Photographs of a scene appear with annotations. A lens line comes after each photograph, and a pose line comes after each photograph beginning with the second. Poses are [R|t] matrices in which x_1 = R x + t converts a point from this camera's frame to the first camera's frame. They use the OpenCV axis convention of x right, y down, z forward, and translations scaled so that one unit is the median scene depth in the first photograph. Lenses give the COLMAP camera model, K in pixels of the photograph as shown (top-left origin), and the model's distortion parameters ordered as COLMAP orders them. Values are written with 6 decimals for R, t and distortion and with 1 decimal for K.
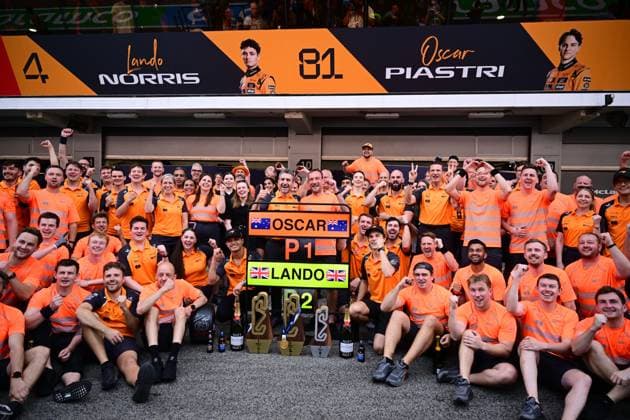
lens RADIAL K [[372.4, 0, 310.6], [0, 372.4, 213.3], [0, 0, 1]] dist [-0.011920, 0.000186]
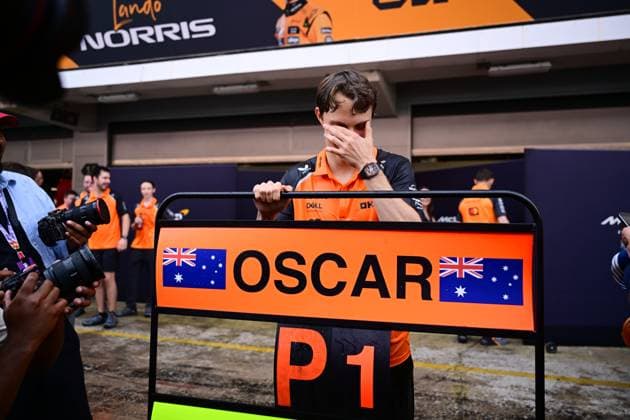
lens RADIAL K [[451.9, 0, 316.0], [0, 451.9, 214.0], [0, 0, 1]] dist [-0.003172, 0.001699]
pose [[0.983767, -0.009234, -0.179214, 0.007750], [-0.001344, 0.998268, -0.058809, 0.002921], [0.179447, 0.058096, 0.982051, 0.286714]]
